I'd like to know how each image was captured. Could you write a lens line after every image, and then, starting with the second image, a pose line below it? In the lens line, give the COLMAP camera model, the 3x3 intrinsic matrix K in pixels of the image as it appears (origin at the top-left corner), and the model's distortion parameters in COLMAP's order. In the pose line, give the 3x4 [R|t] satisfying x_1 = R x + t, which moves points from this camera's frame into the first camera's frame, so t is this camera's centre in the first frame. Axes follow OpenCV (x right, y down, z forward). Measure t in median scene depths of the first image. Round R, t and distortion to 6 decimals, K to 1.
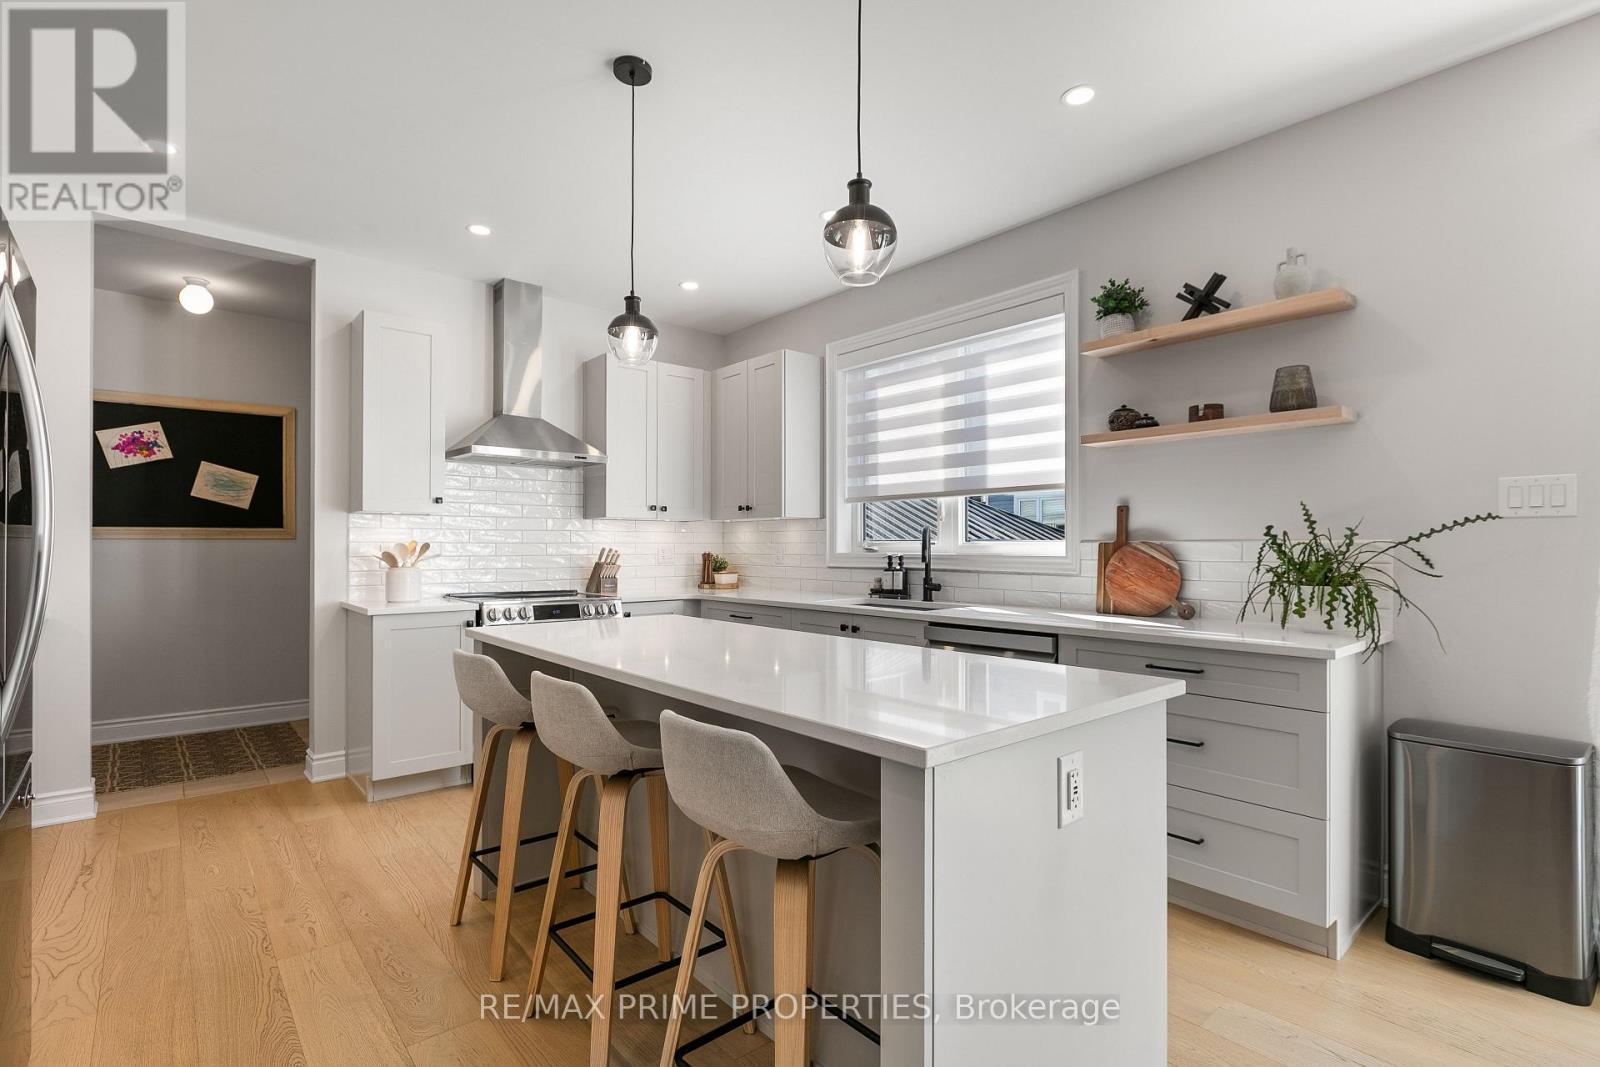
lens RADIAL K [[761.0, 0, 798.9], [0, 761.0, 542.3], [0, 0, 1]] dist [-0.009516, -0.000013]
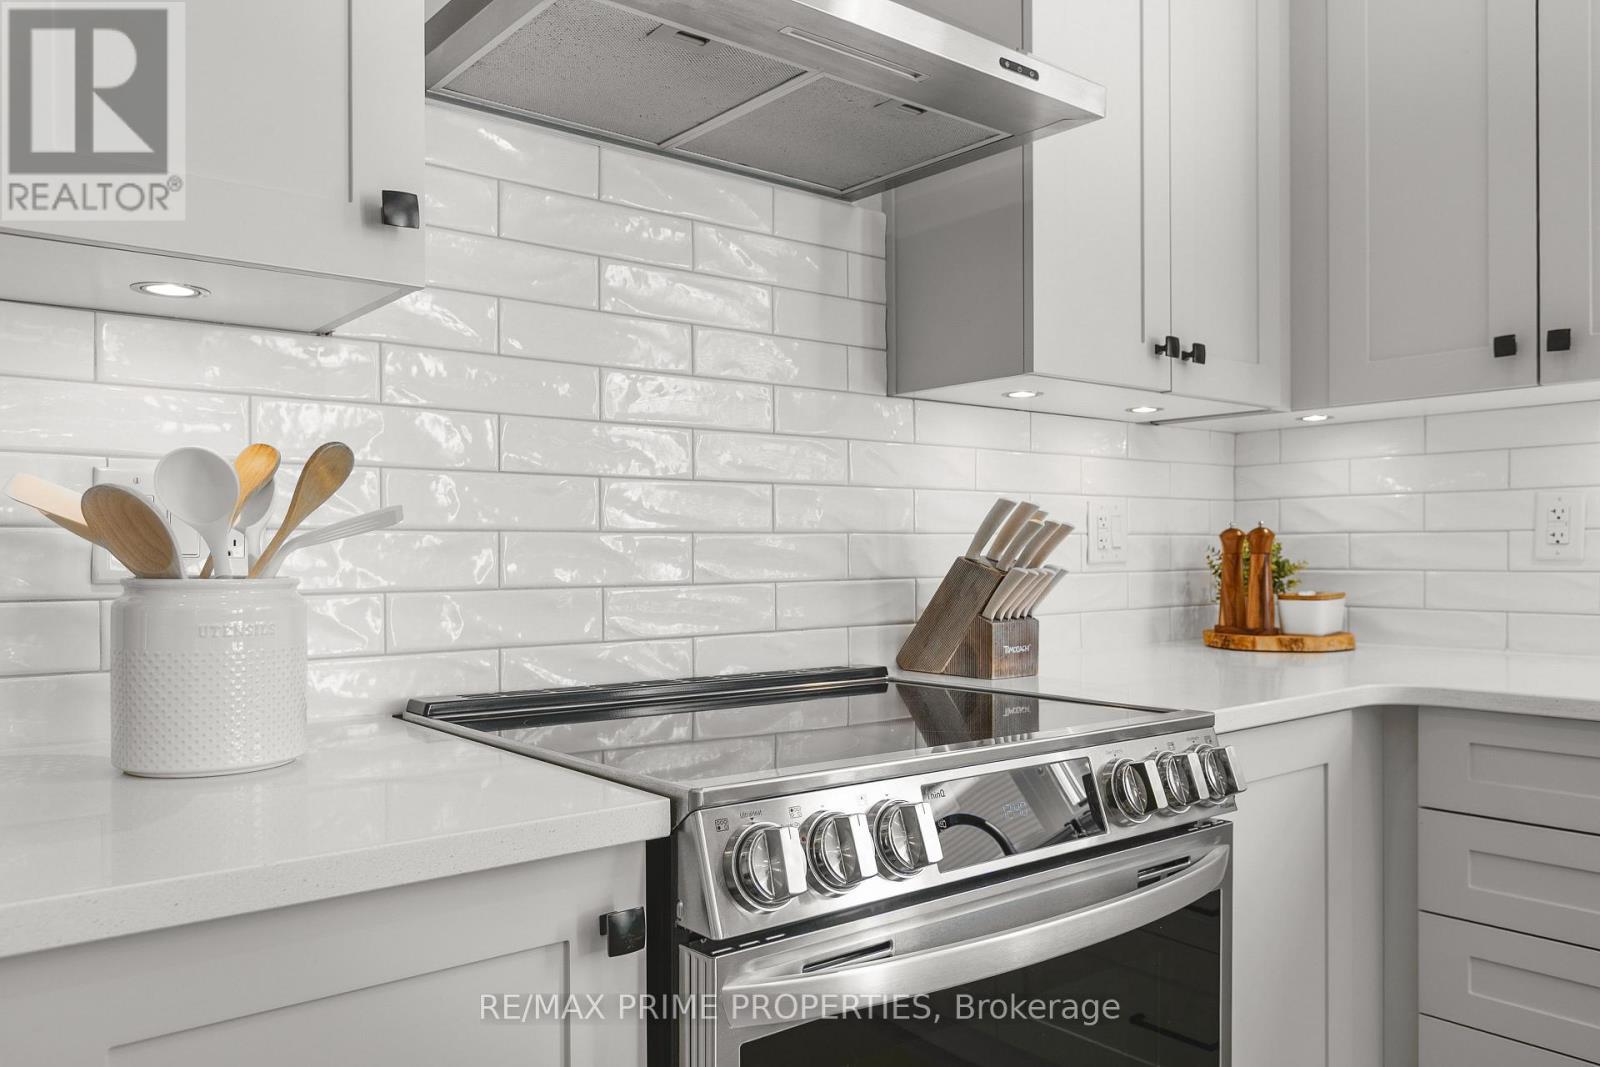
lens RADIAL K [[1171.3, 0, 794.4], [0, 1171.3, 550.7], [0, 0, 1]] dist [0.006147, 0.000396]
pose [[0.999775, -0.006382, -0.020222, -0.331790], [0.006476, 0.999969, 0.004576, 0.022791], [0.020192, -0.004706, 0.999785, 0.638443]]
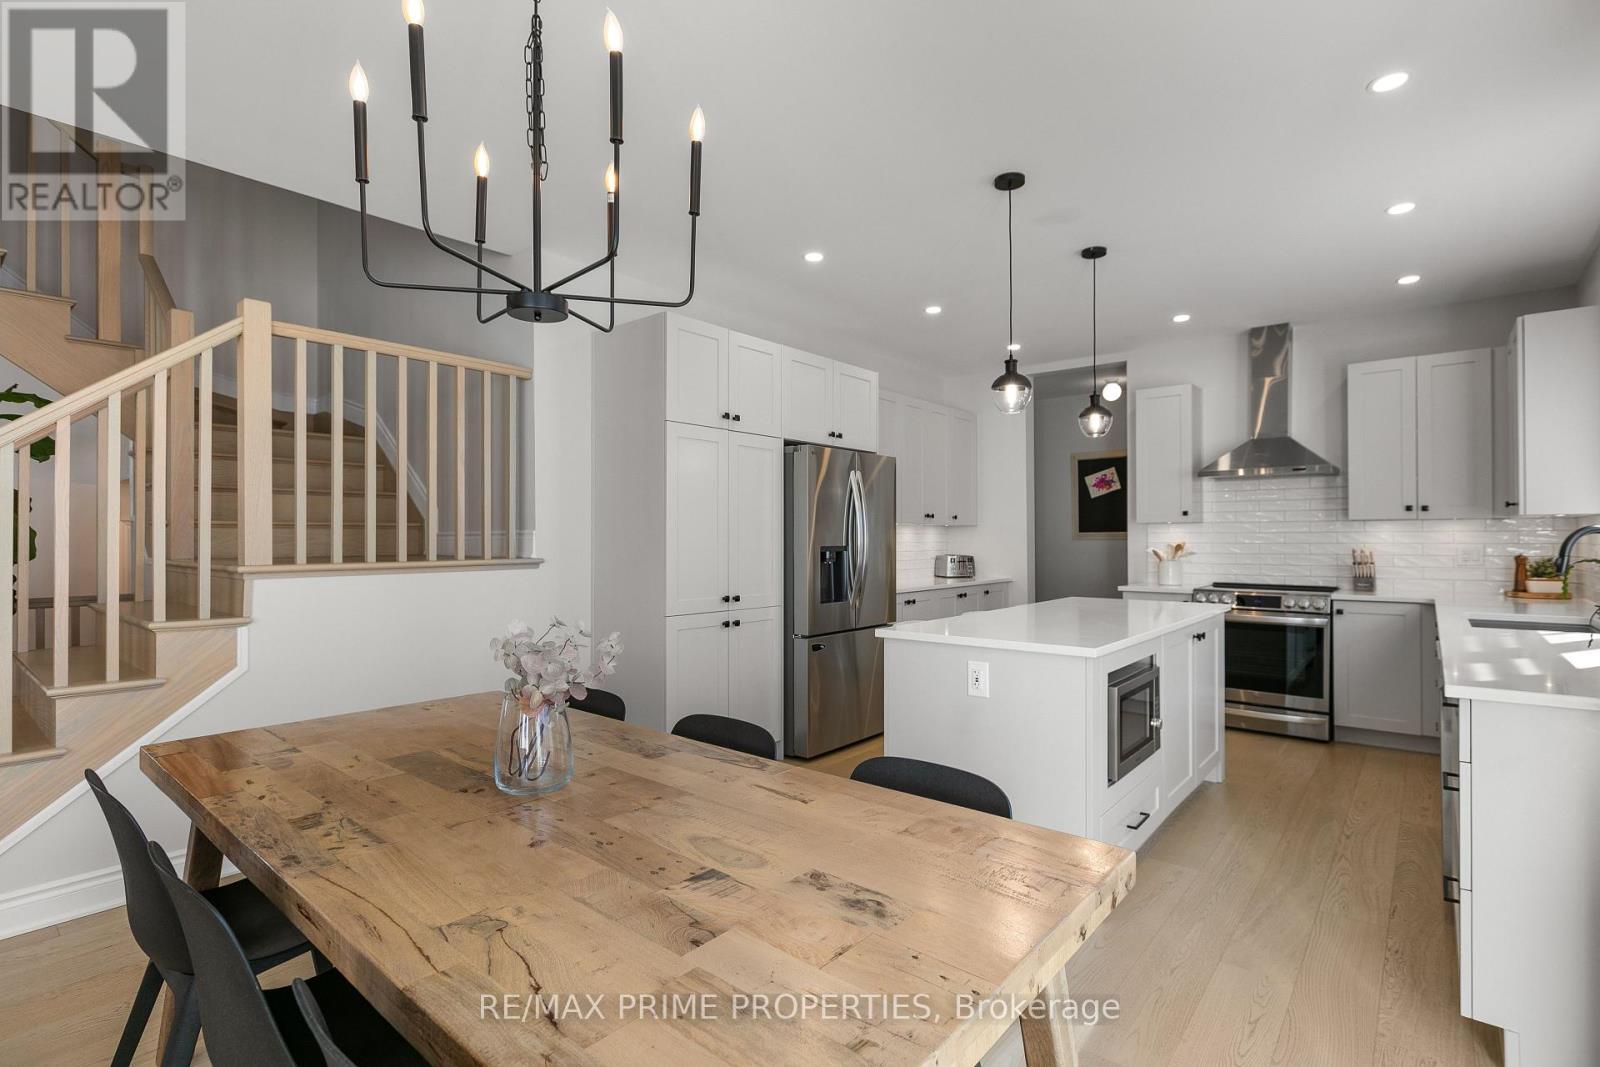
lens RADIAL K [[759.8, 0, 800.0], [0, 759.8, 533.5], [0, 0, 1]] dist [-0.002900, 0.000226]
pose [[0.165463, -0.006409, -0.986195, 0.682381], [0.011074, 0.999928, -0.004641, -0.018086], [0.986154, -0.010153, 0.165522, 0.070752]]
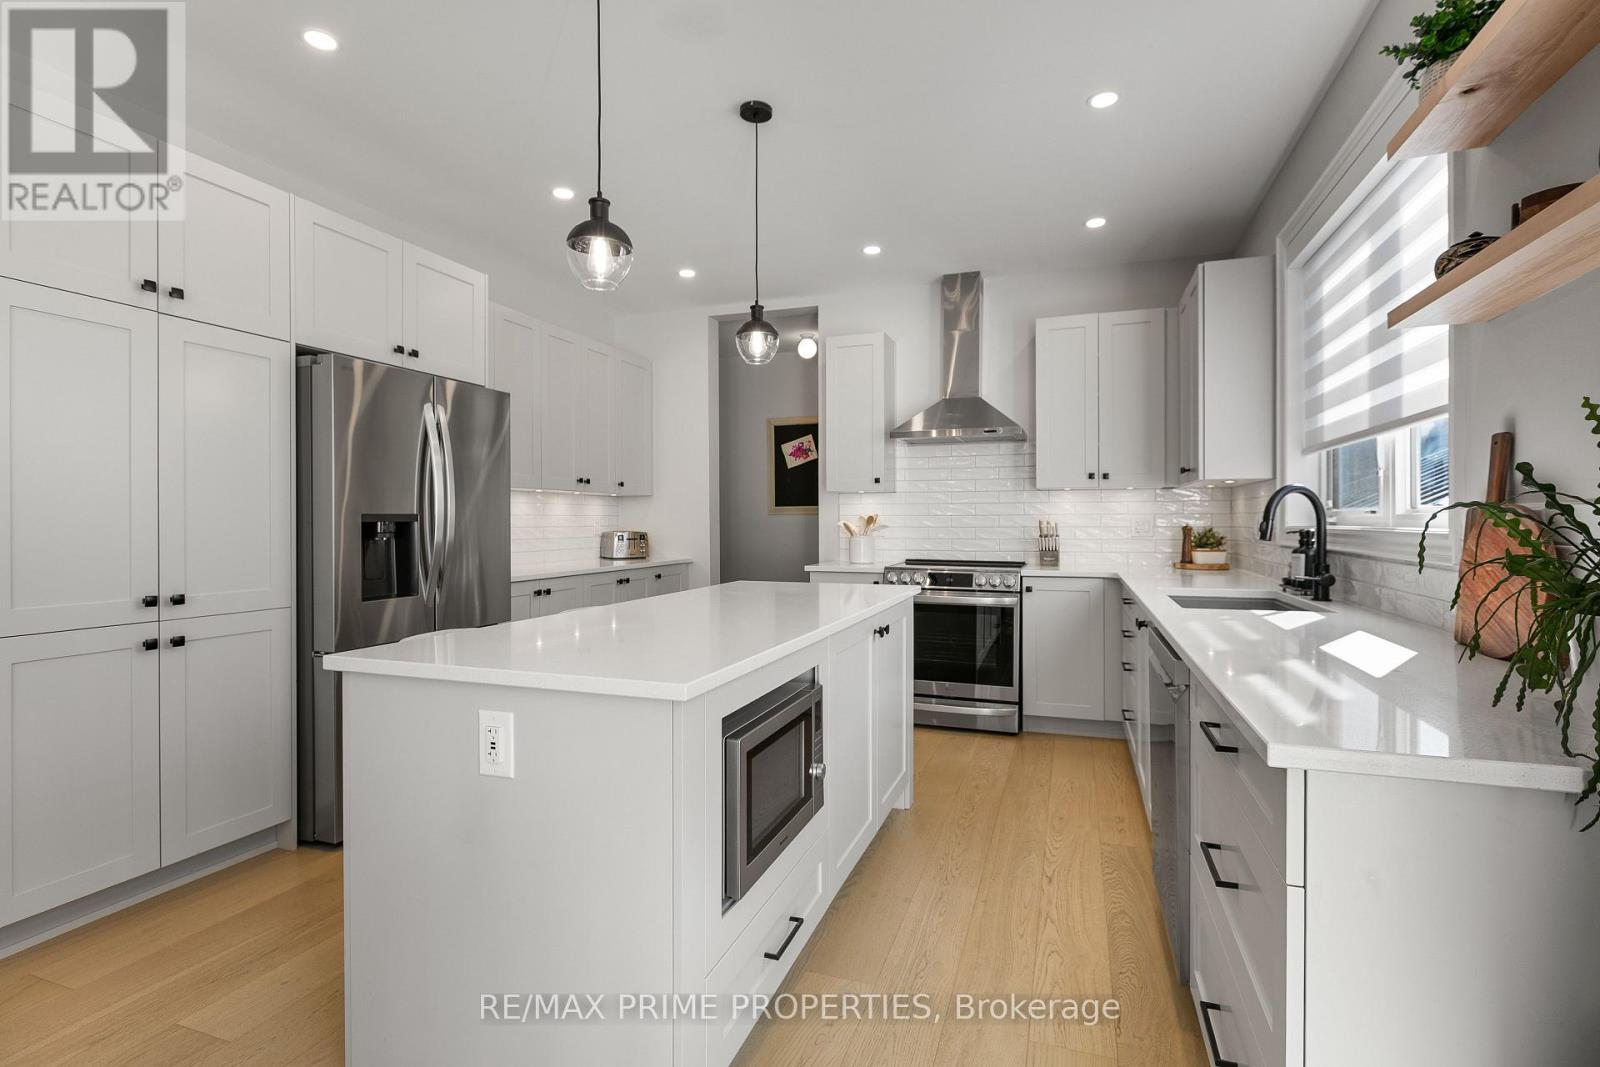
lens RADIAL K [[763.5, 0, 798.7], [0, 763.5, 518.5], [0, 0, 1]] dist [-0.001641, 0.000140]
pose [[0.492360, -0.002696, -0.870387, 0.458518], [0.009815, 0.999949, 0.002455, 0.000149], [0.870336, -0.009752, 0.492362, 0.261137]]
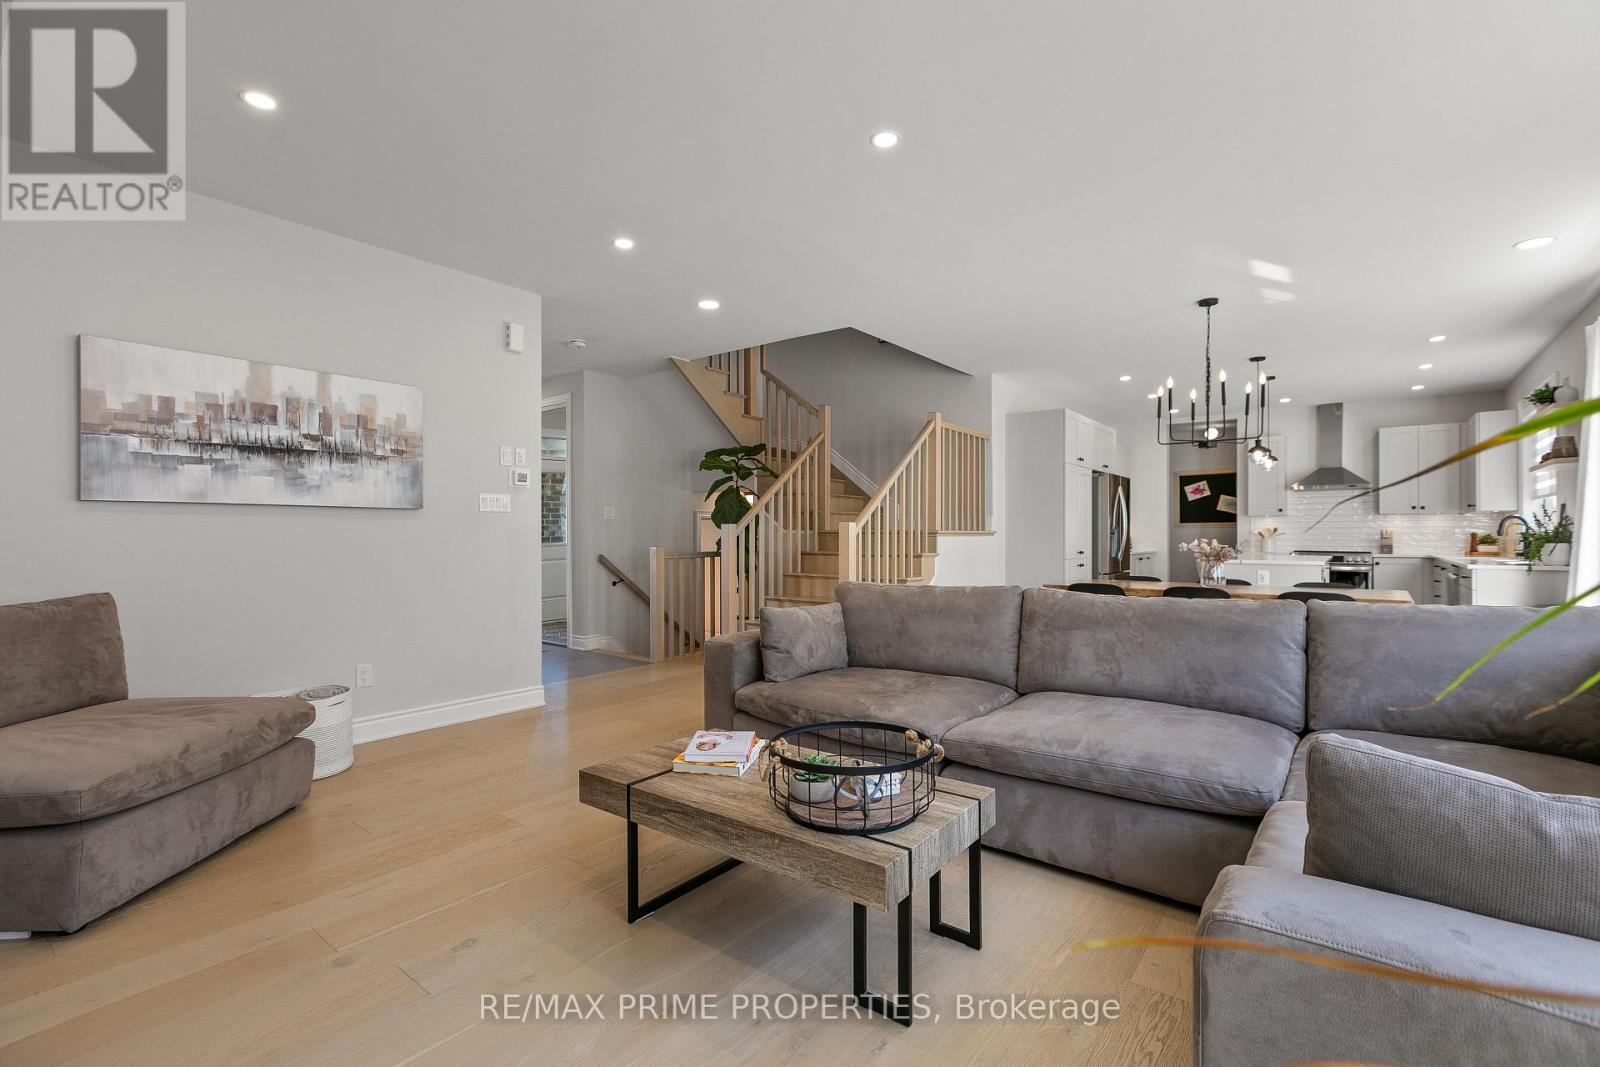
lens RADIAL K [[717.2, 0, 800.0], [0, 717.2, 533.5], [0, 0, 1]] dist [0.003514, 0.000454]
pose [[0.196417, -0.003227, -0.980515, 1.276631], [0.008418, 0.999963, -0.001605, 0.007311], [0.980484, -0.007939, 0.196437, -0.817679]]
